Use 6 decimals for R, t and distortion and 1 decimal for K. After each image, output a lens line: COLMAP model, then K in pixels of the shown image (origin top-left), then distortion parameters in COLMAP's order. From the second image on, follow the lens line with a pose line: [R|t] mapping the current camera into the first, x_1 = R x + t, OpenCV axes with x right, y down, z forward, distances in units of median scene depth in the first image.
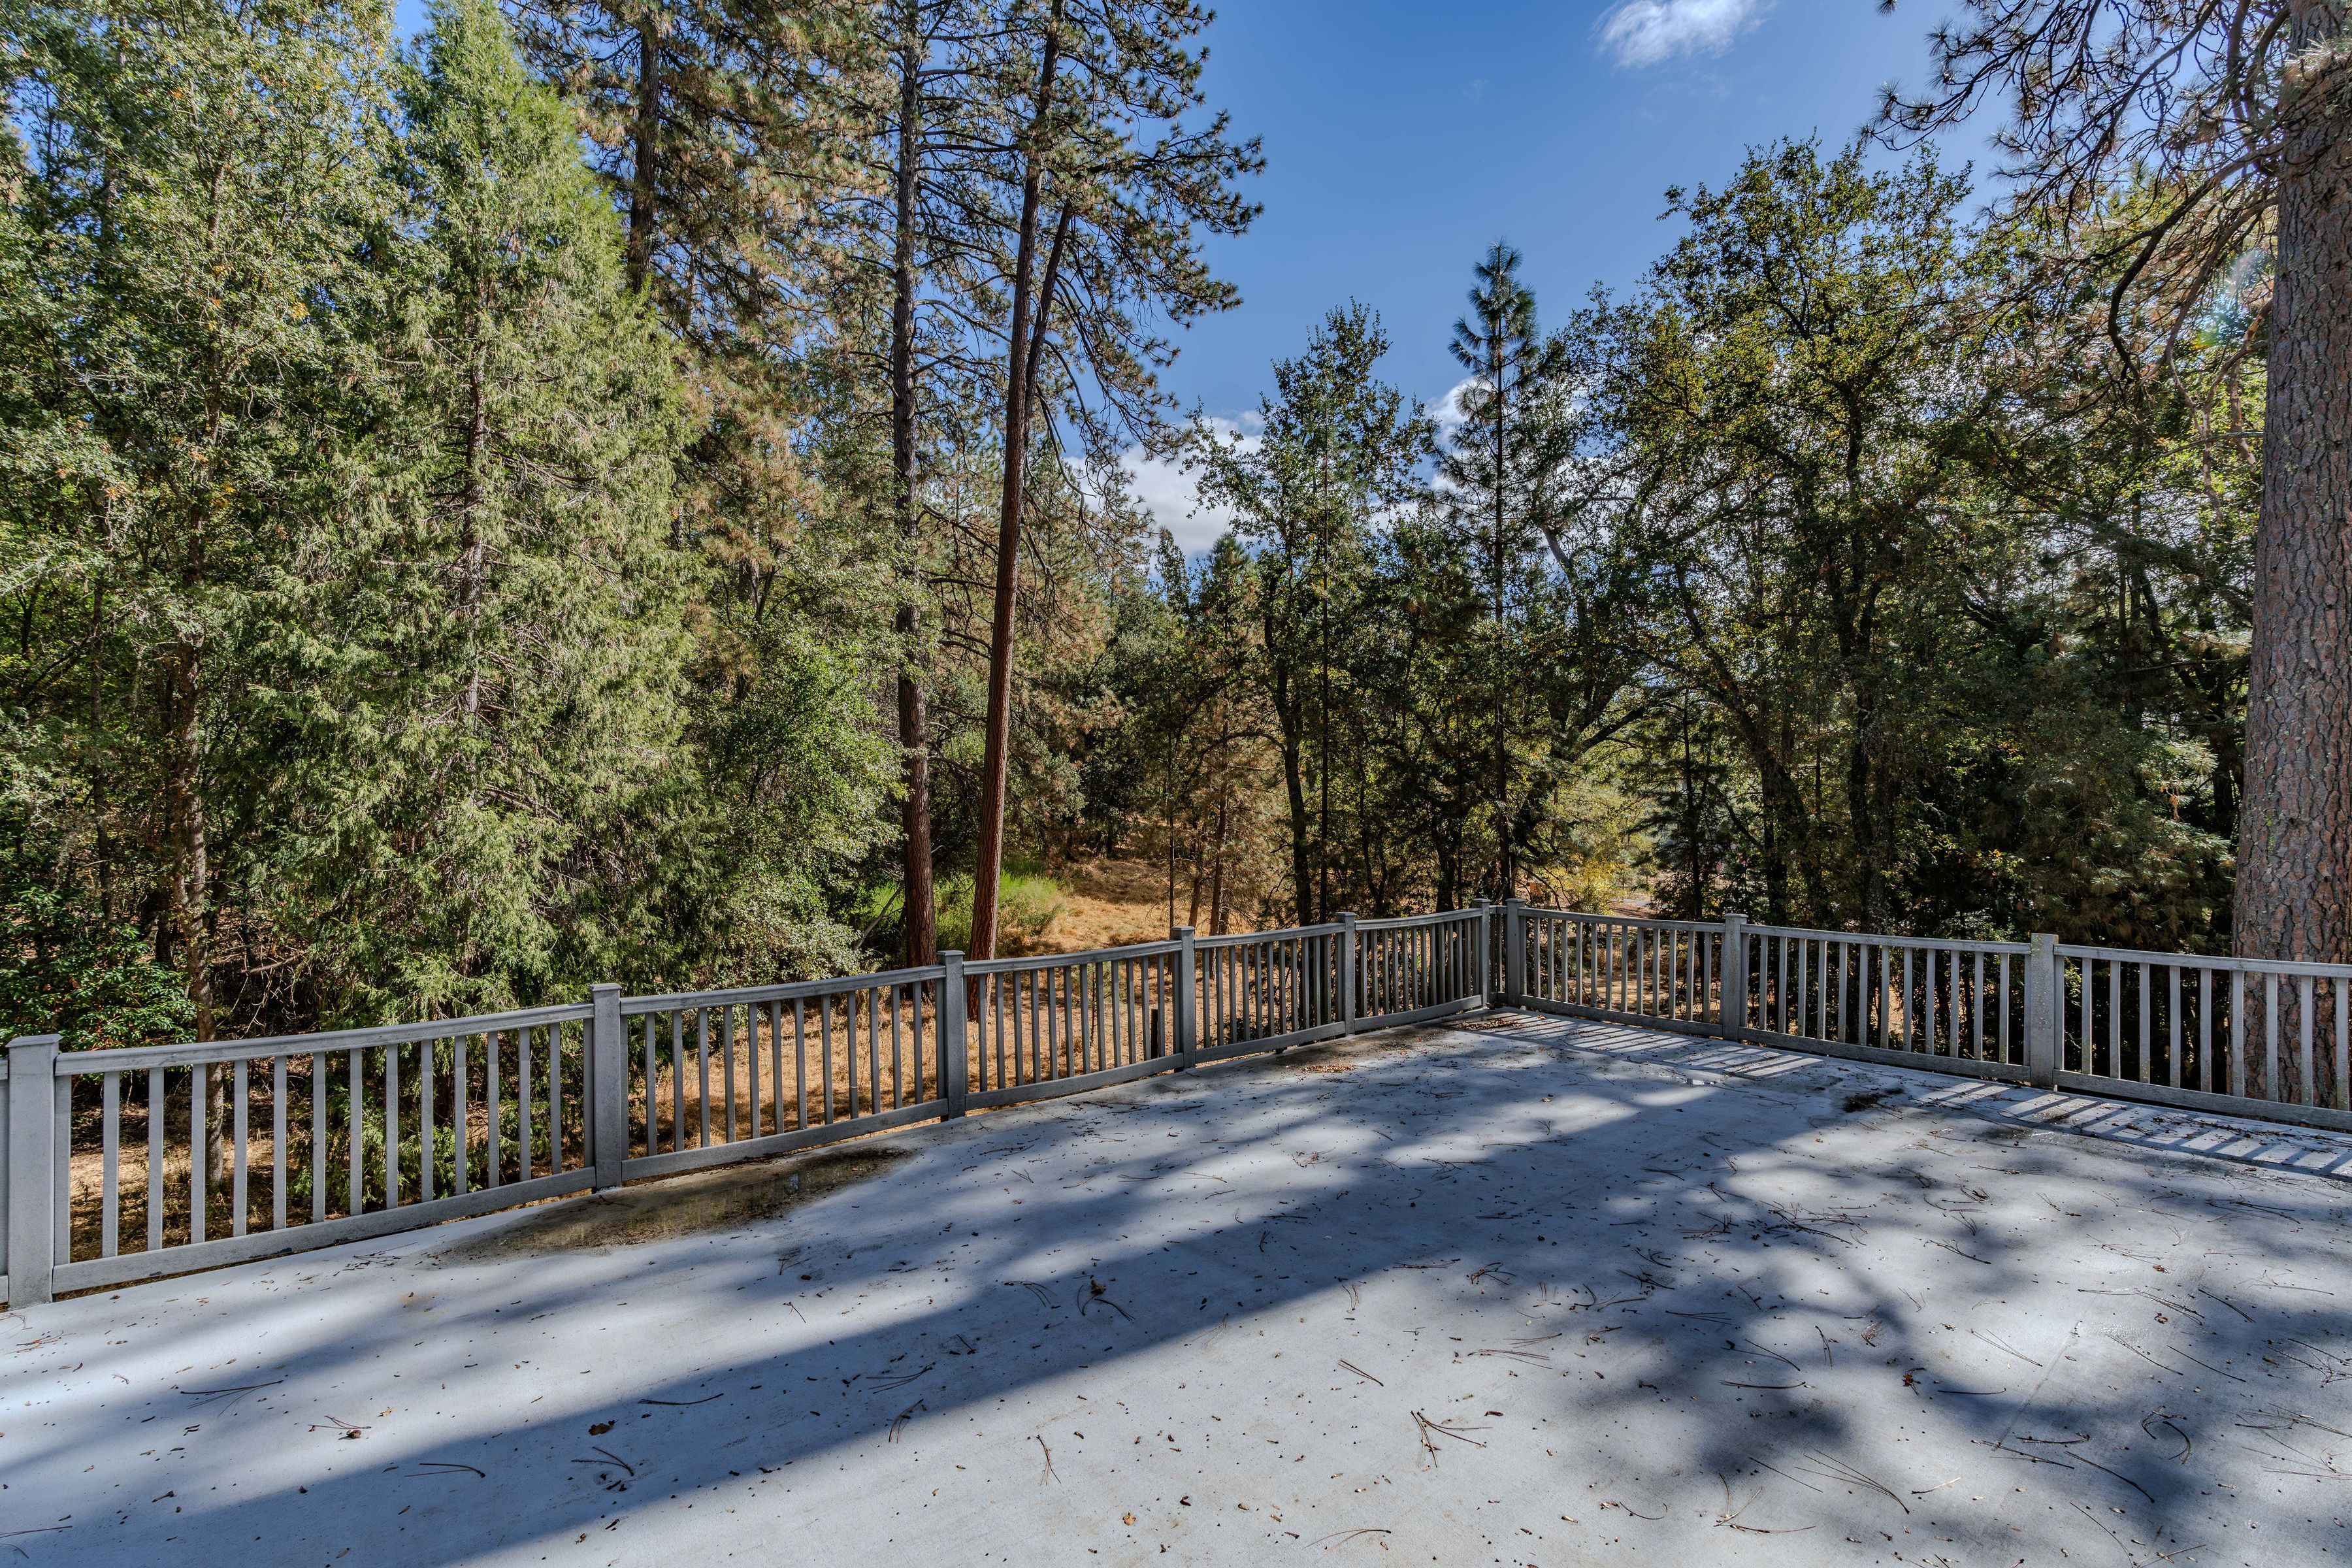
lens RADIAL K [[1057.2, 0, 1139.5], [0, 1057.2, 822.1], [0, 0, 1]] dist [-0.007637, 0.001710]
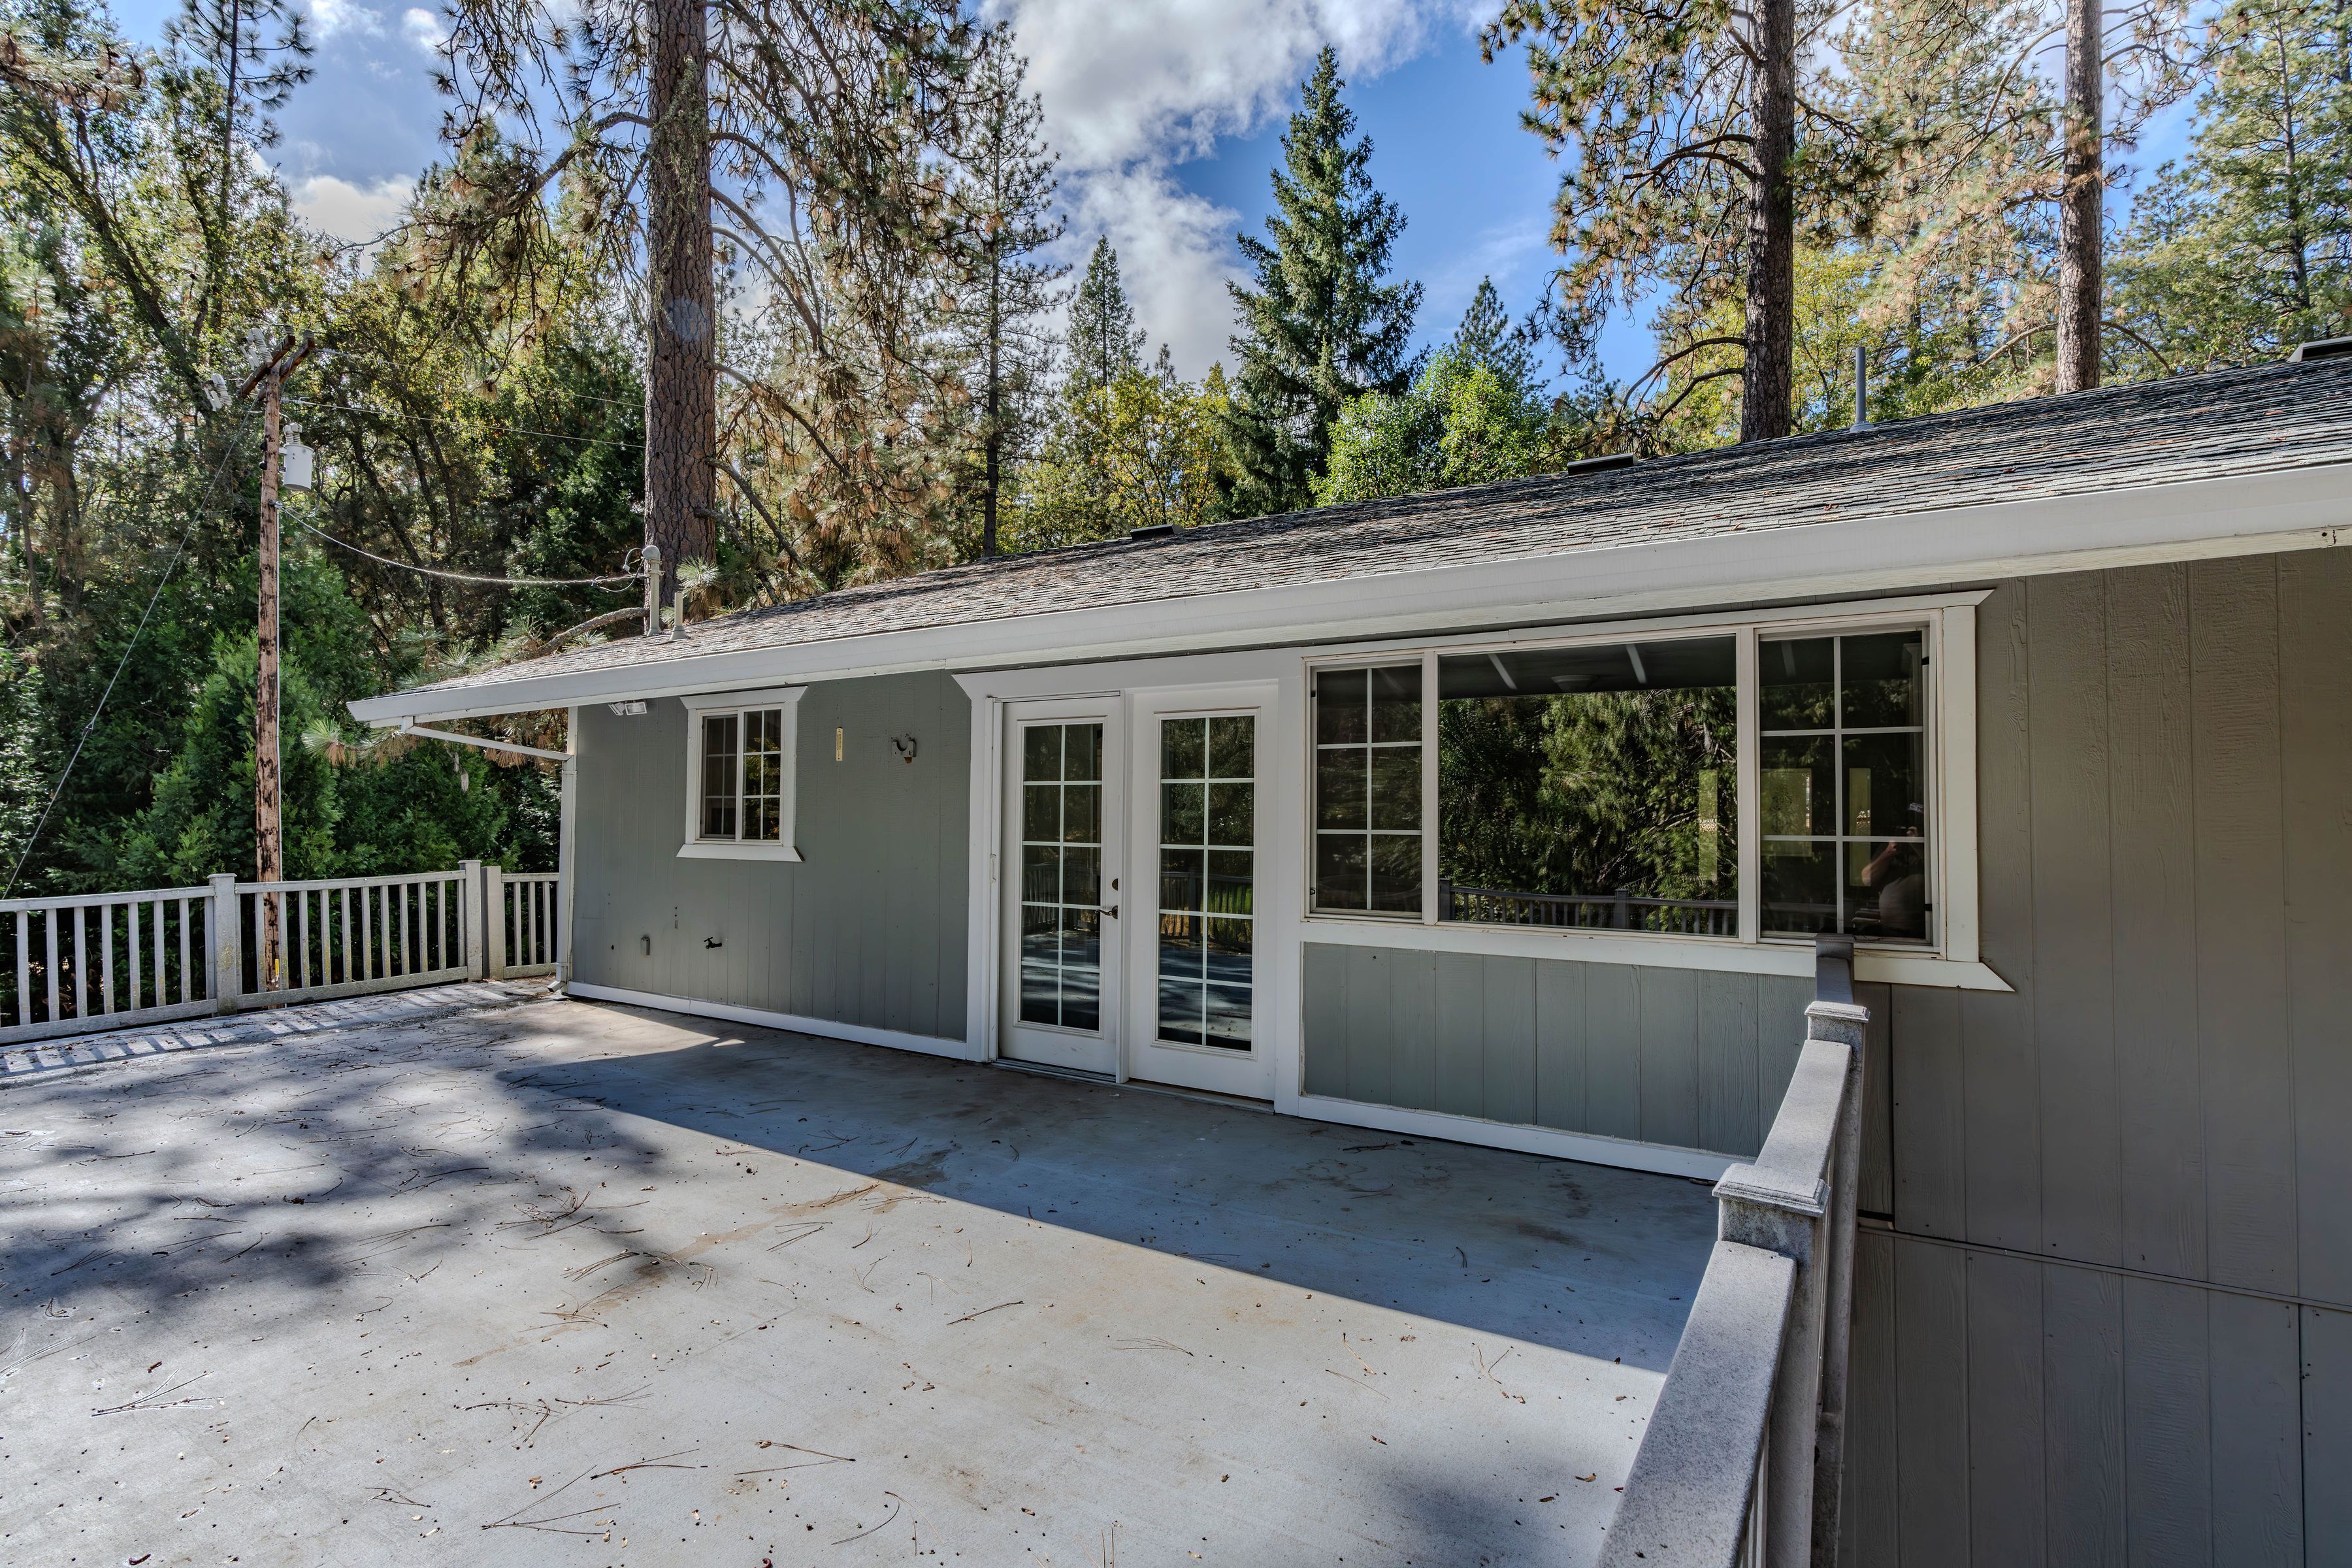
lens RADIAL K [[1124.5, 0, 1183.7], [0, 1124.5, 792.1], [0, 0, 1]] dist [-0.011654, 0.002039]
pose [[-0.336979, 0.011808, 0.941438, -0.521110], [0.009465, 0.999913, -0.009153, 0.047853], [-0.941465, 0.005827, -0.337062, 0.281369]]
